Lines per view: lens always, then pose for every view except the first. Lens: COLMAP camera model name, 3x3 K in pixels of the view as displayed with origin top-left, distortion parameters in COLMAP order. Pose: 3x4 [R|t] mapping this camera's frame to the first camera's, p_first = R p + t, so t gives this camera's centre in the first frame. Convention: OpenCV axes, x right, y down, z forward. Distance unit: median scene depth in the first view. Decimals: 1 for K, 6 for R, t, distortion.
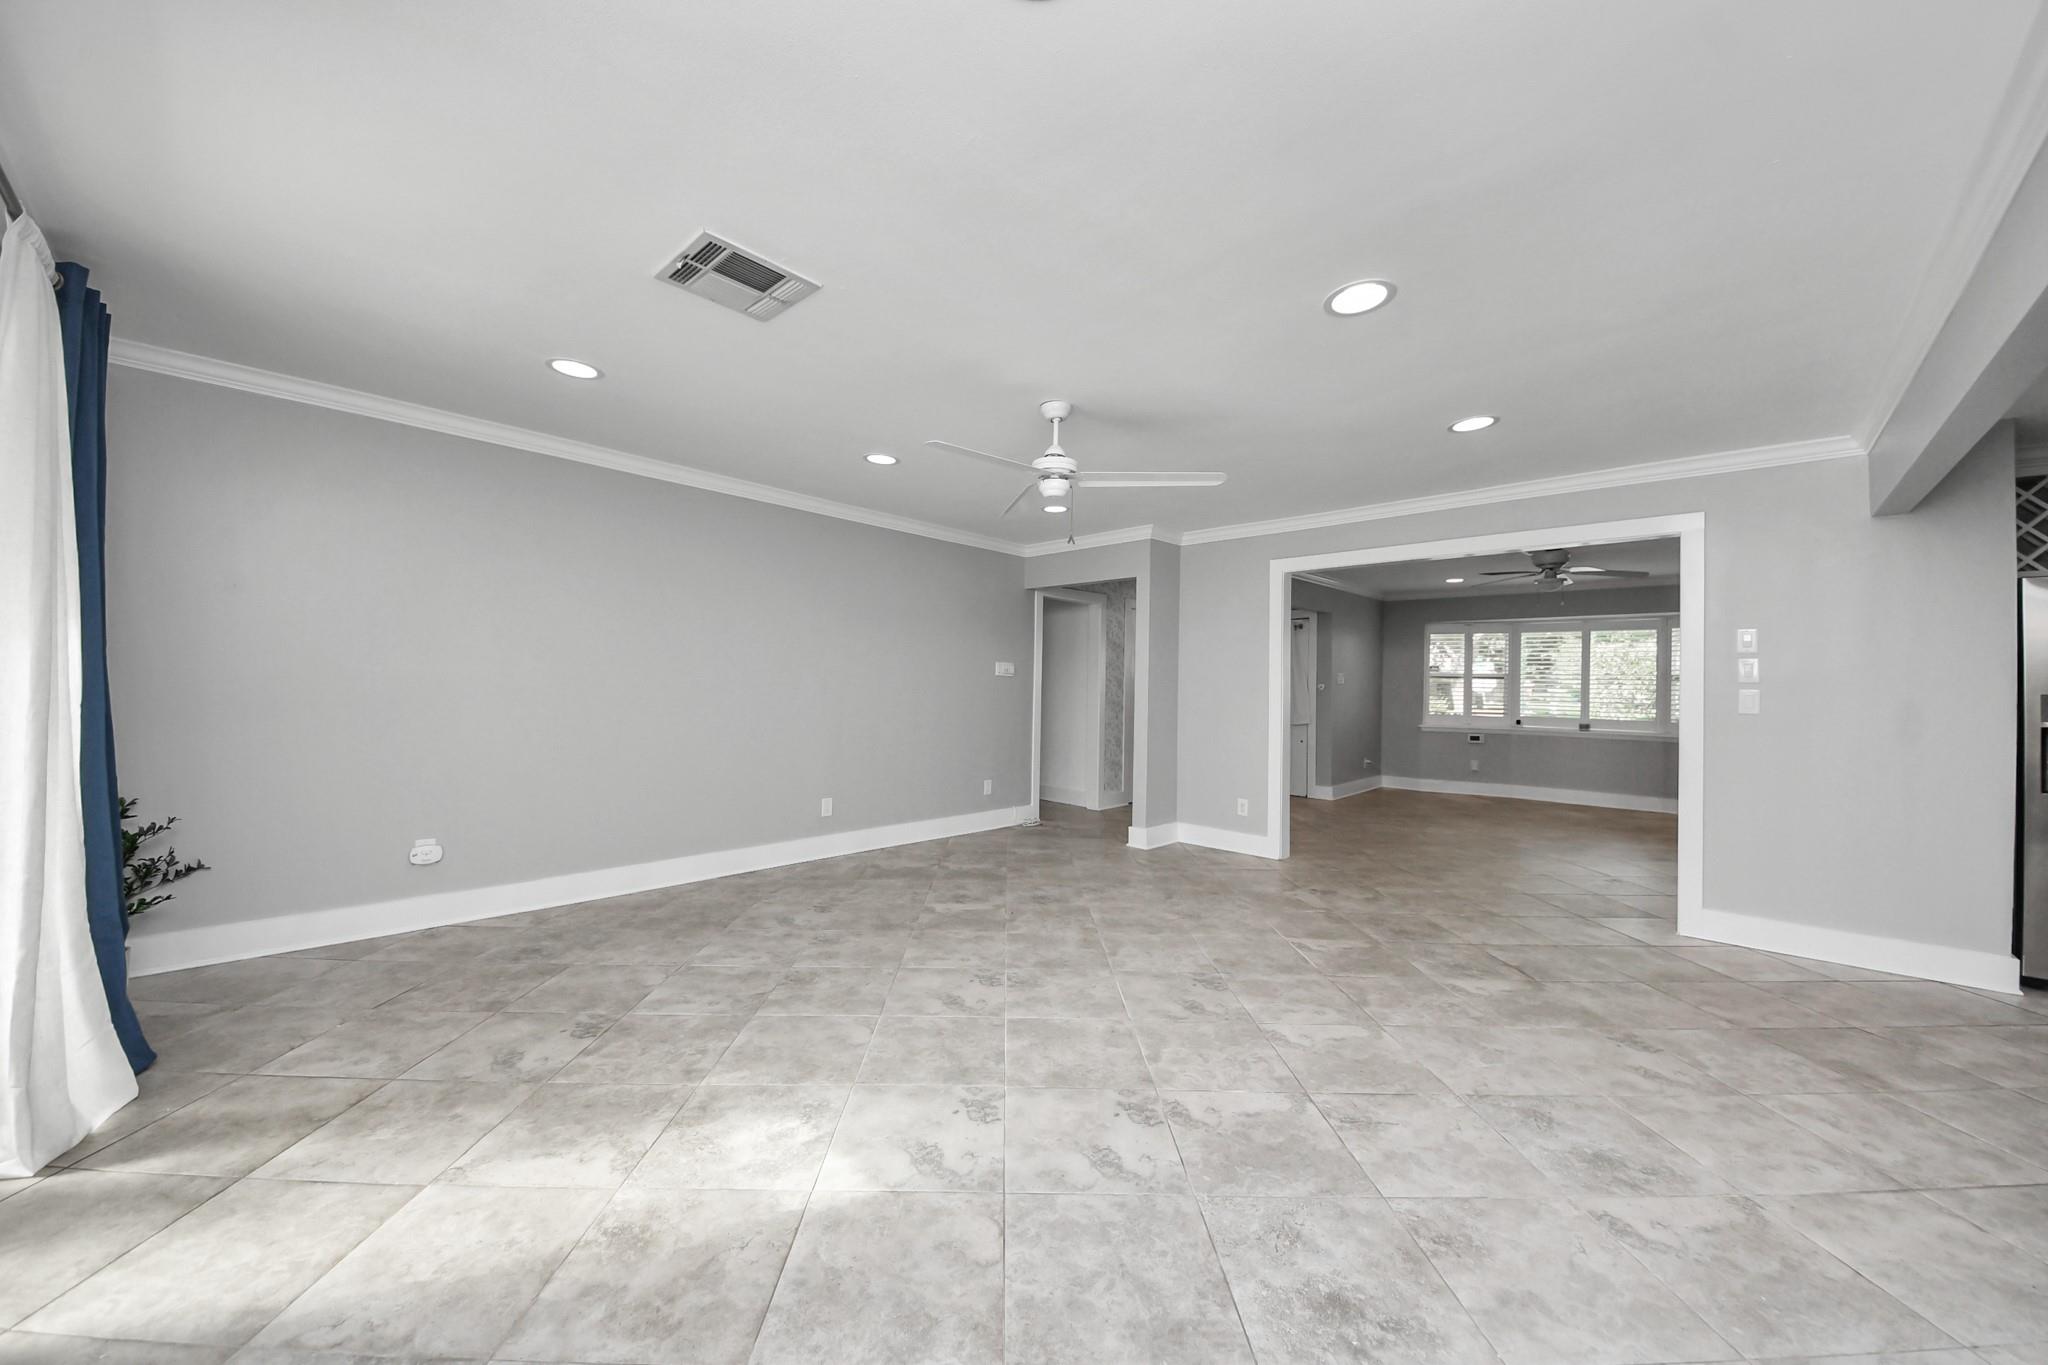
lens RADIAL K [[752.1, 0, 1034.0], [0, 752.1, 667.6], [0, 0, 1]] dist [-0.030657, -0.000245]
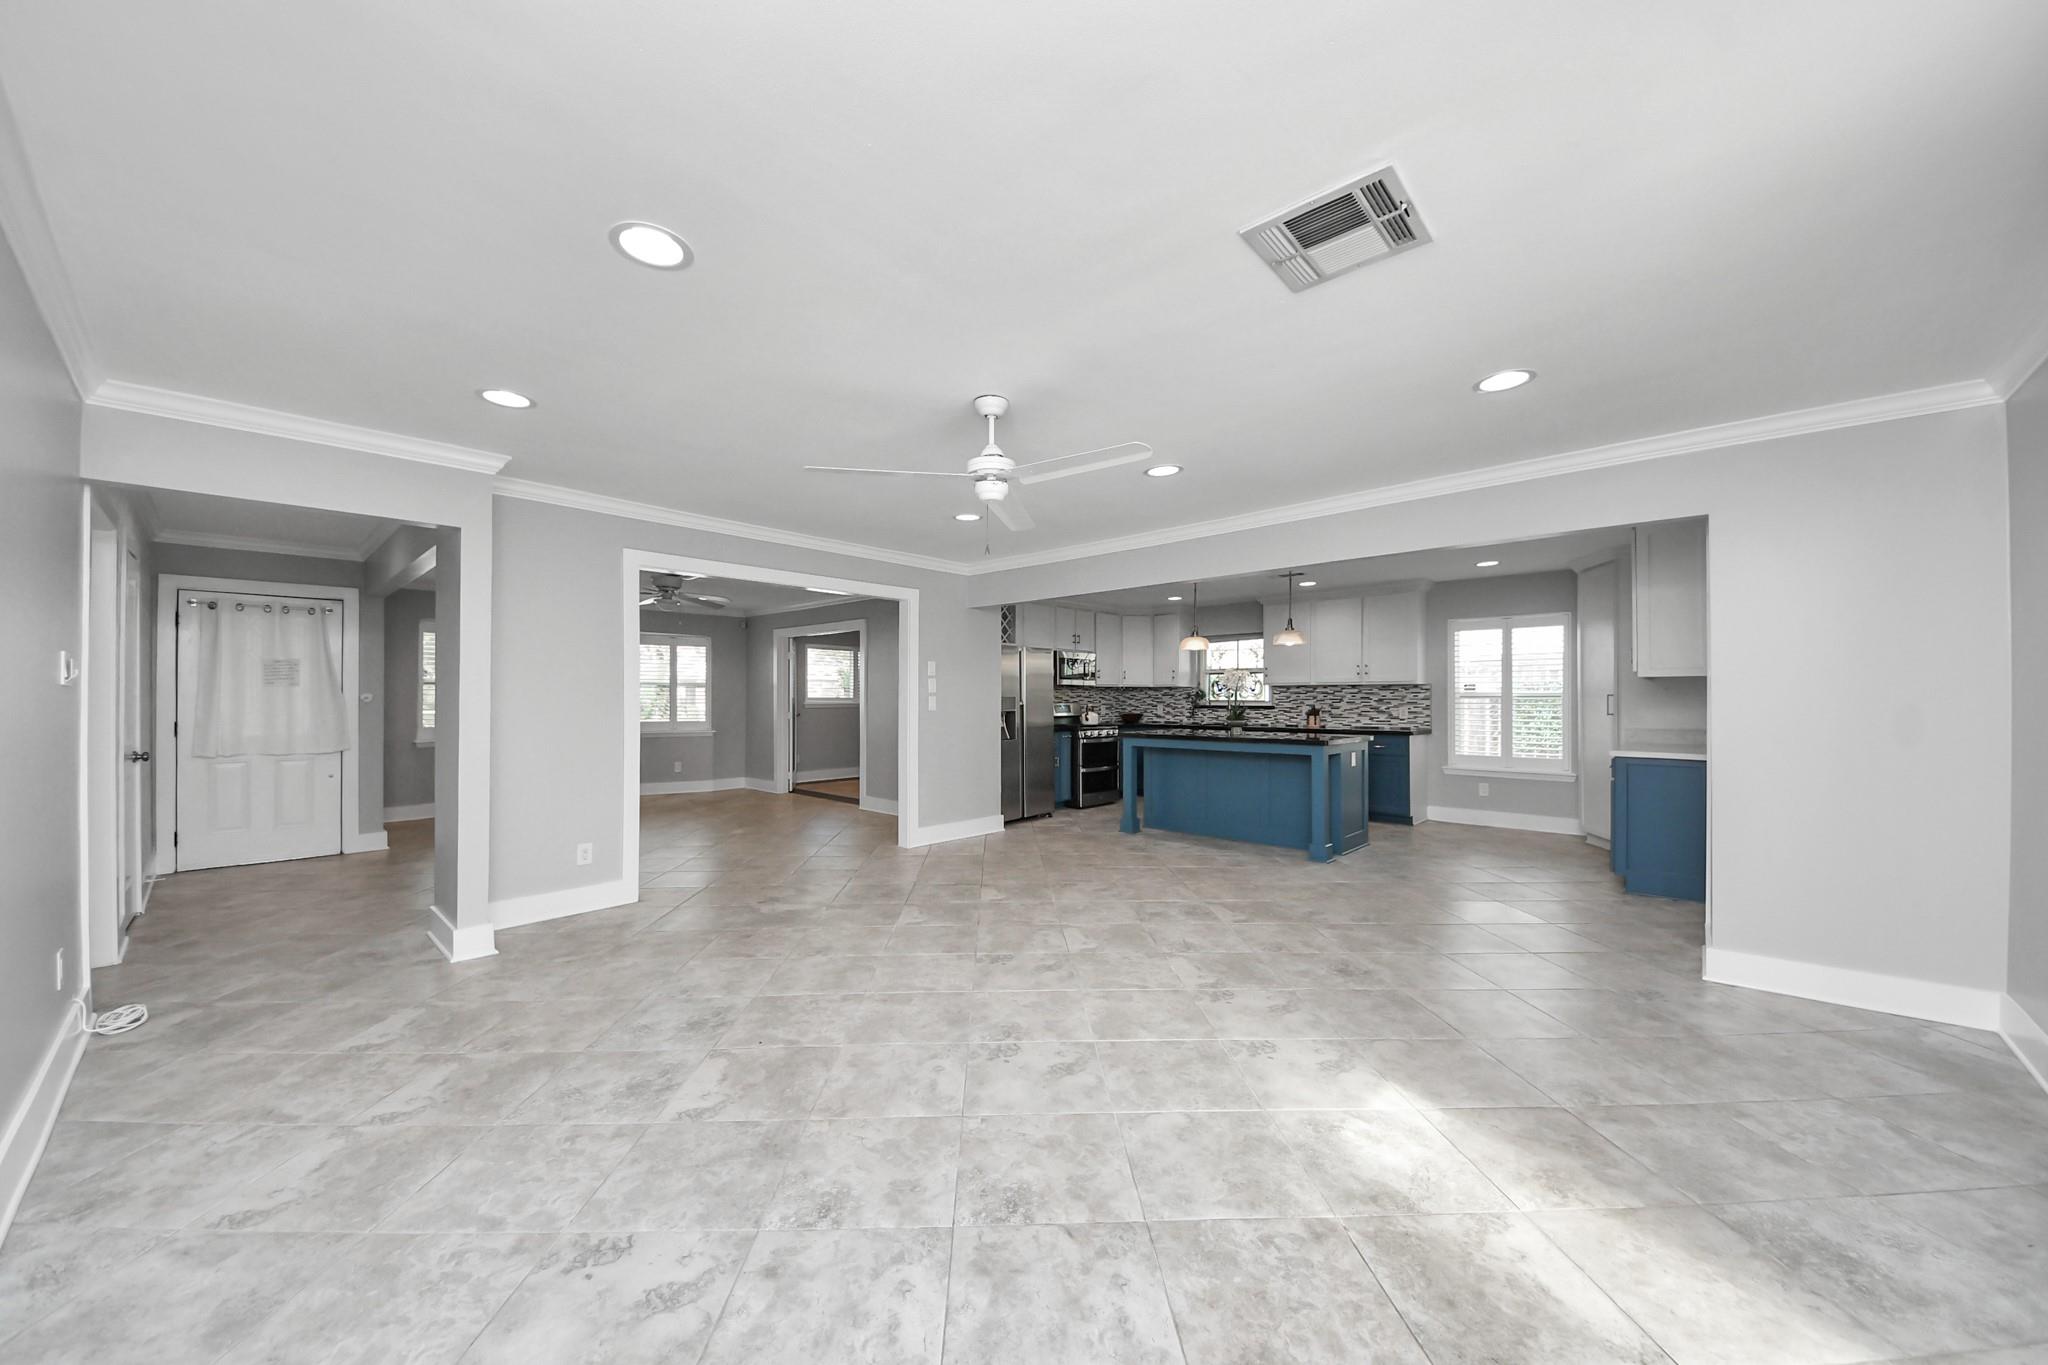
lens RADIAL K [[752.1, 0, 1030.5], [0, 752.1, 679.8], [0, 0, 1]] dist [-0.030657, -0.000245]
pose [[0.000061, -0.019742, 0.999805, -0.939735], [-0.001858, 0.999803, 0.019742, -0.021680], [-0.999998, -0.001859, 0.000024, 1.014676]]
